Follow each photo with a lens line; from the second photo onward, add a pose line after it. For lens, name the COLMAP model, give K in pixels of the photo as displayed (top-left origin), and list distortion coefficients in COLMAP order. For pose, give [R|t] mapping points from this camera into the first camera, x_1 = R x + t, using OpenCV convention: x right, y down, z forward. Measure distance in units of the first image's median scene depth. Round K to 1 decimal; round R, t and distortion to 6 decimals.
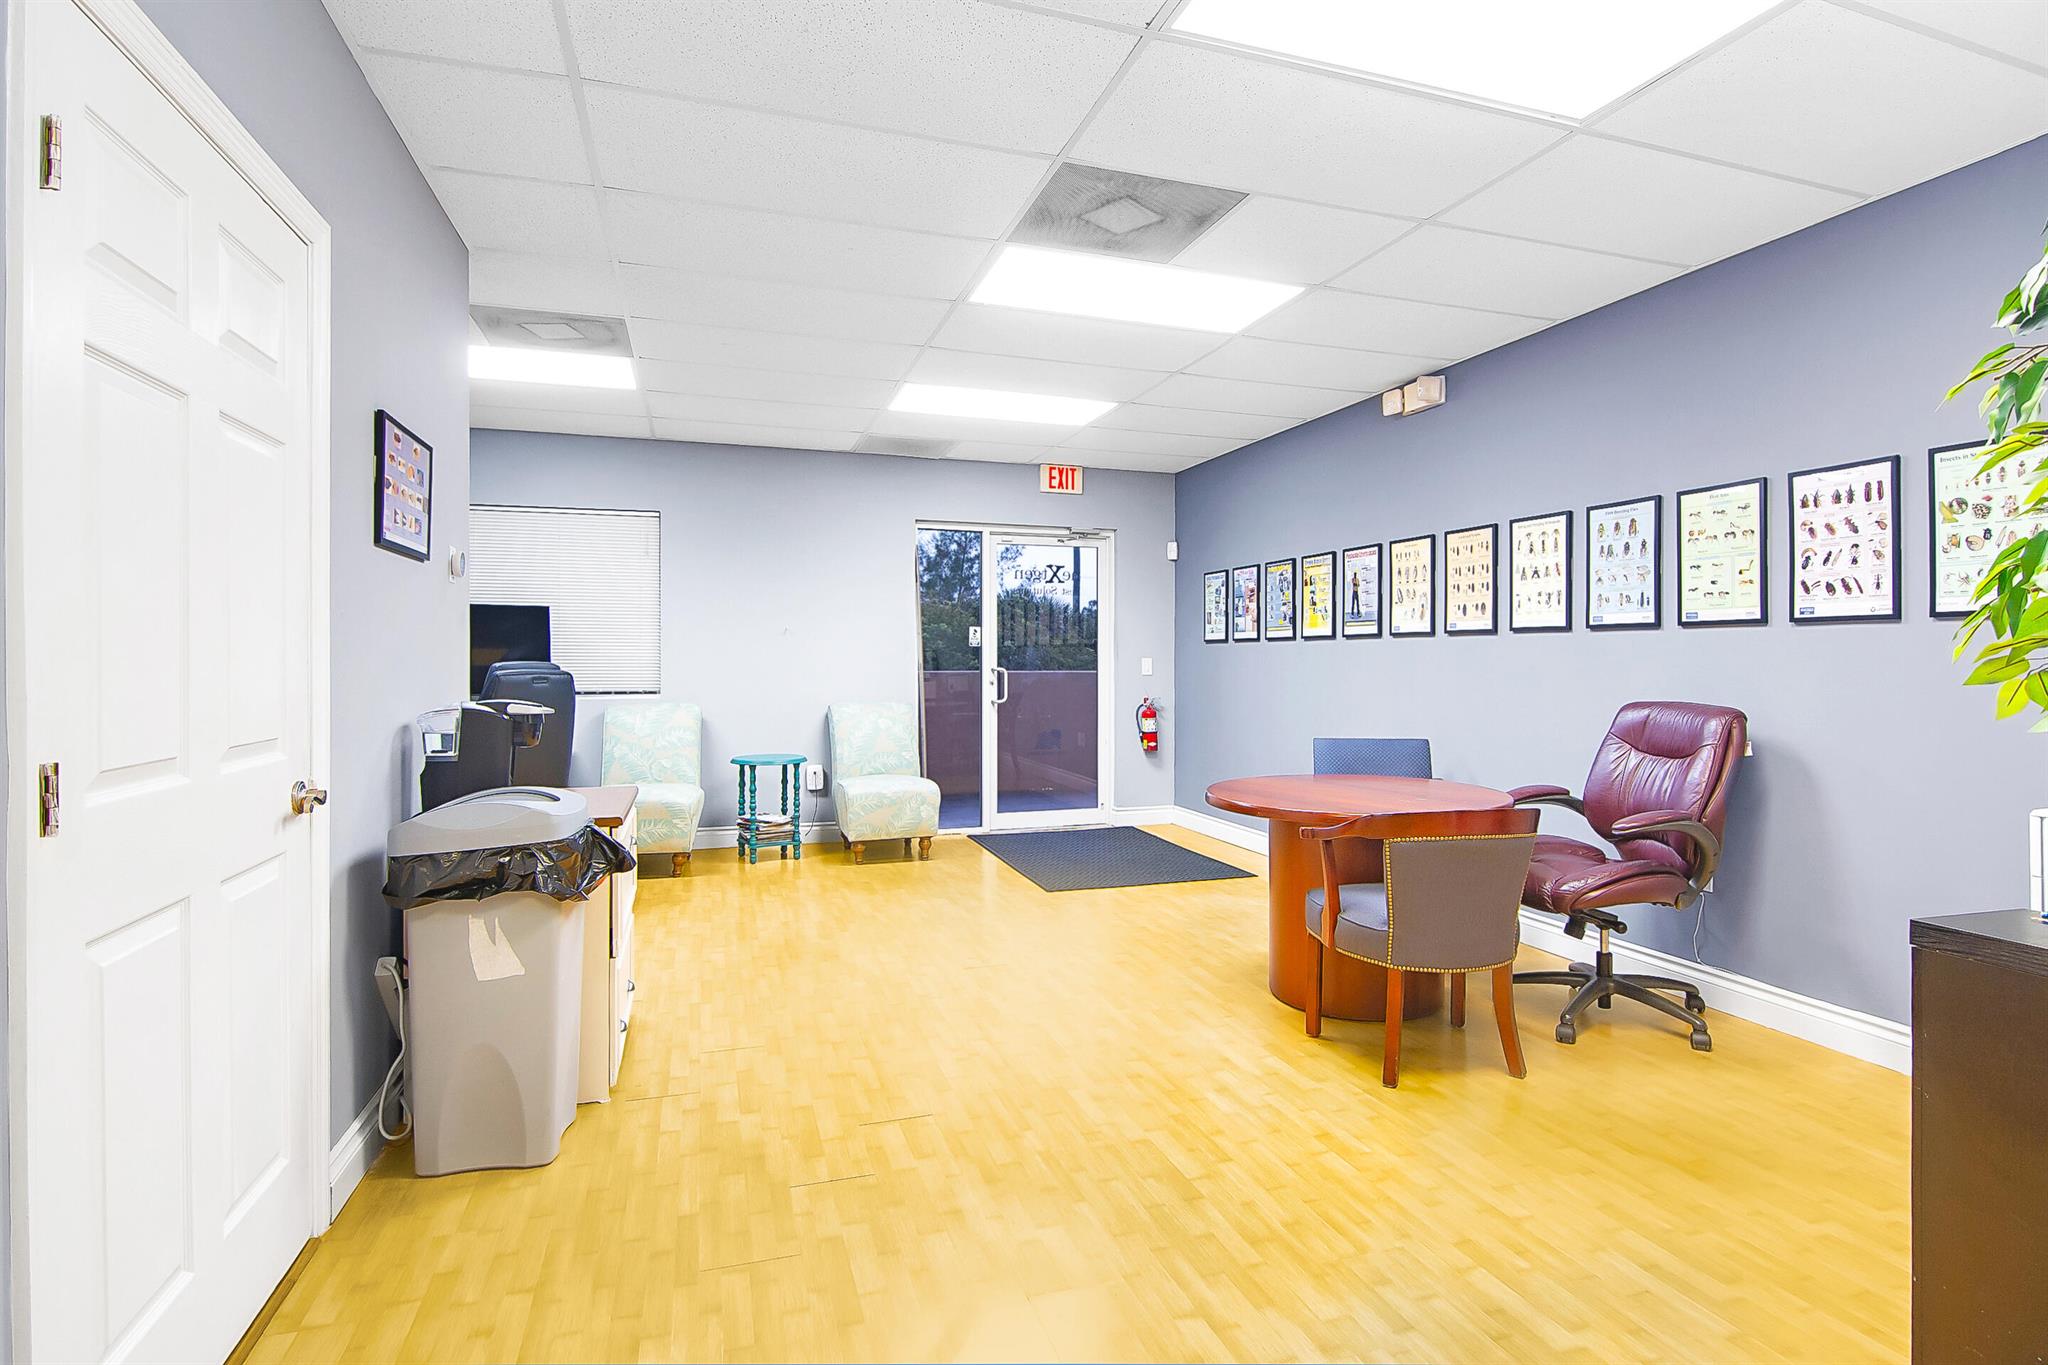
lens RADIAL K [[1044.9, 0, 1074.0], [0, 1044.9, 673.7], [0, 0, 1]] dist [0.000057, -0.000370]
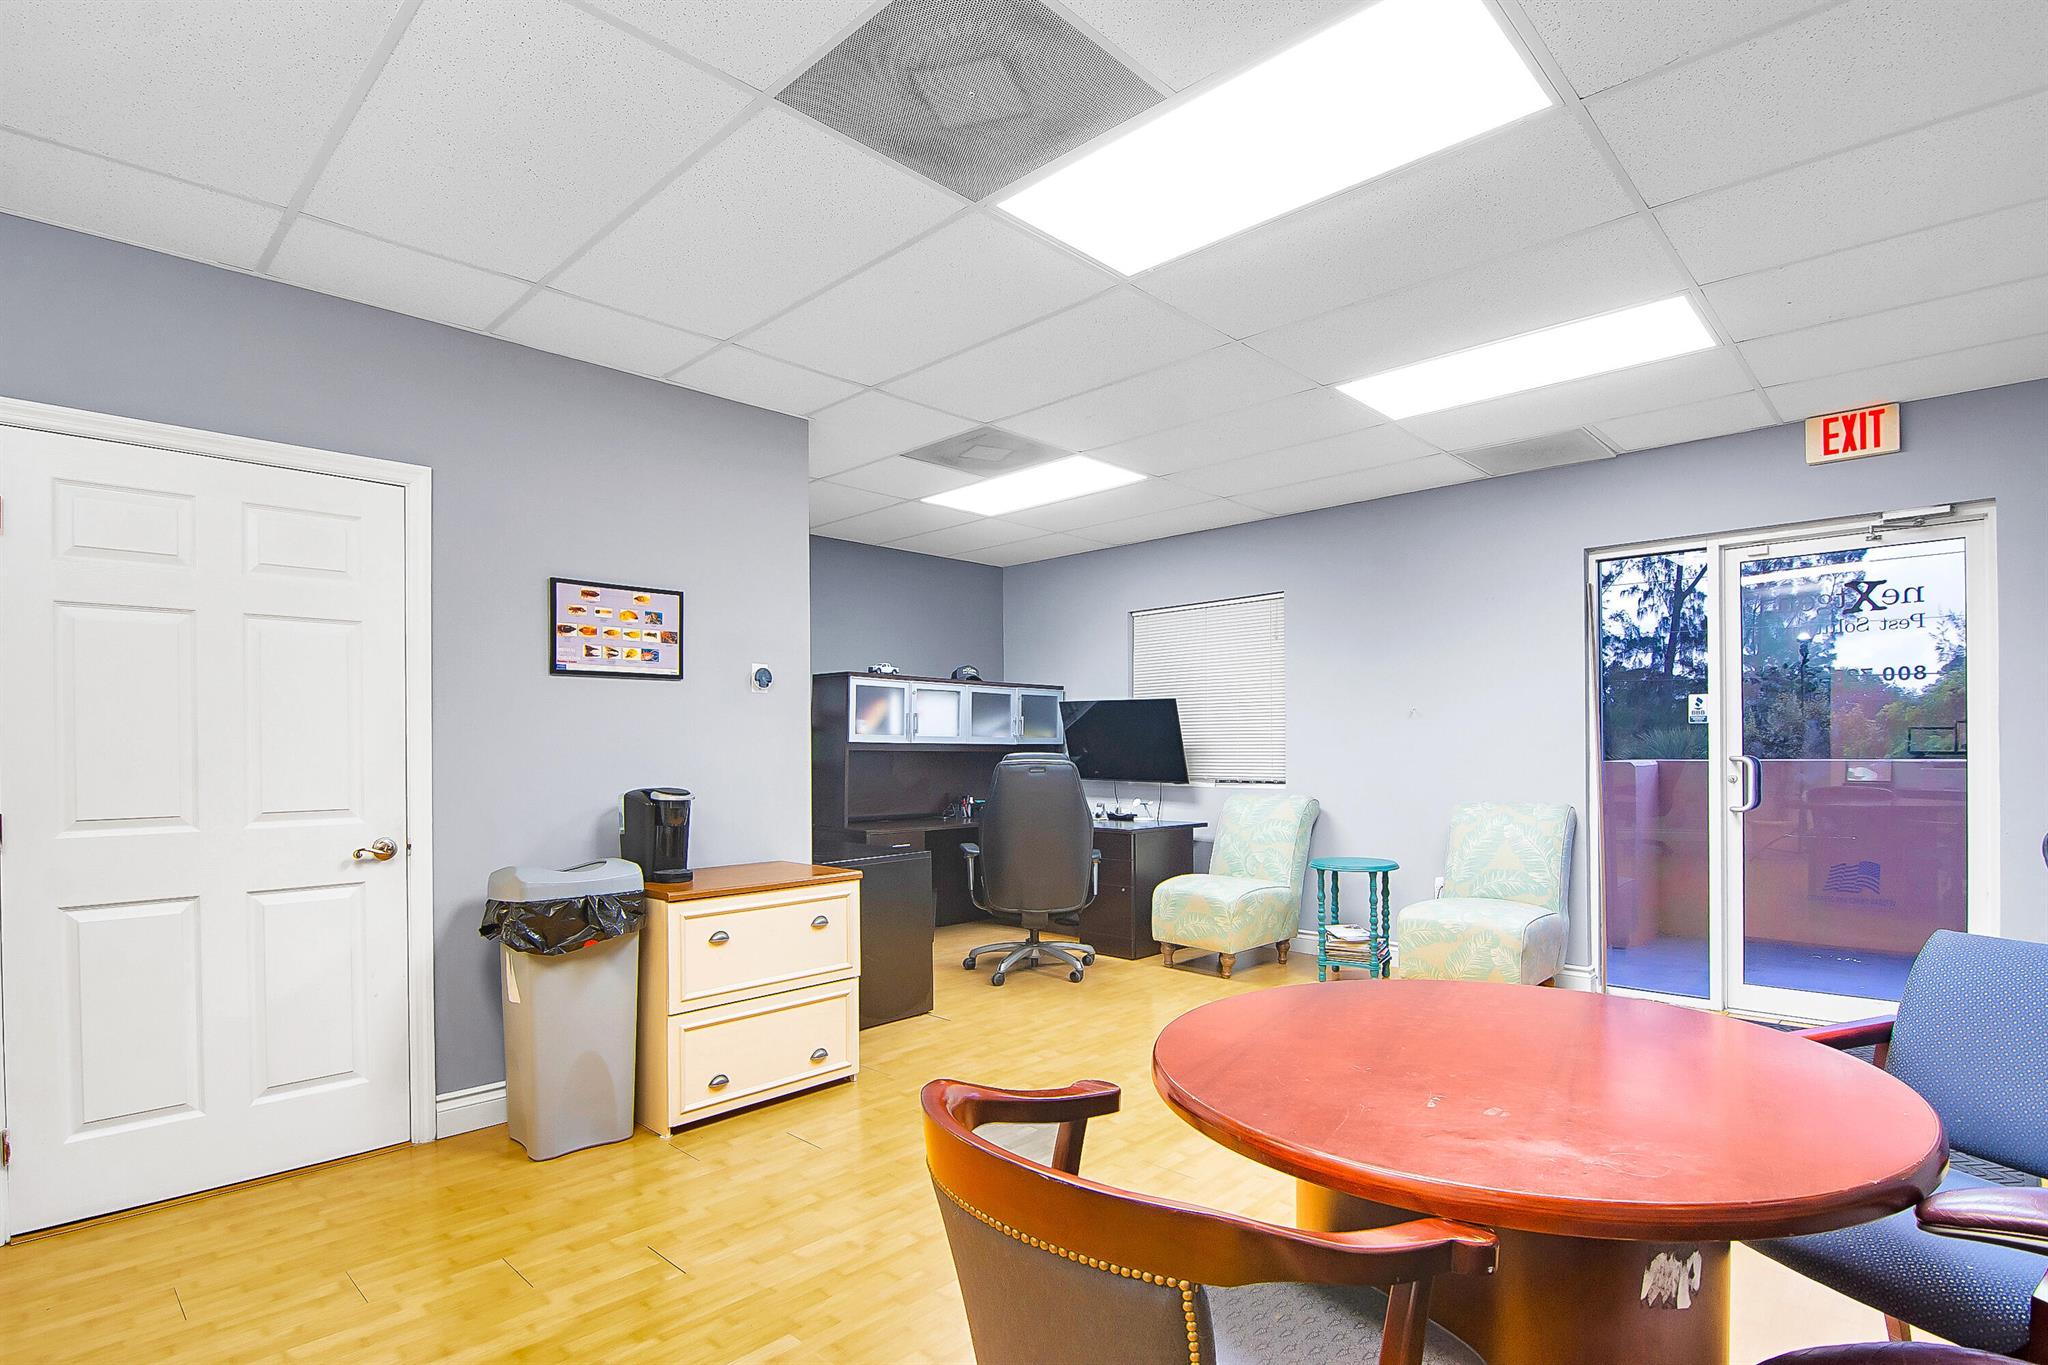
lens RADIAL K [[1024.7, 0, 1021.4], [0, 1024.7, 751.3], [0, 0, 1]] dist [-0.009226, -0.000780]
pose [[0.446700, -0.003379, -0.894677, 0.346245], [-0.001559, 0.999988, -0.004555, -0.006224], [0.894682, 0.003430, 0.446690, 0.394652]]
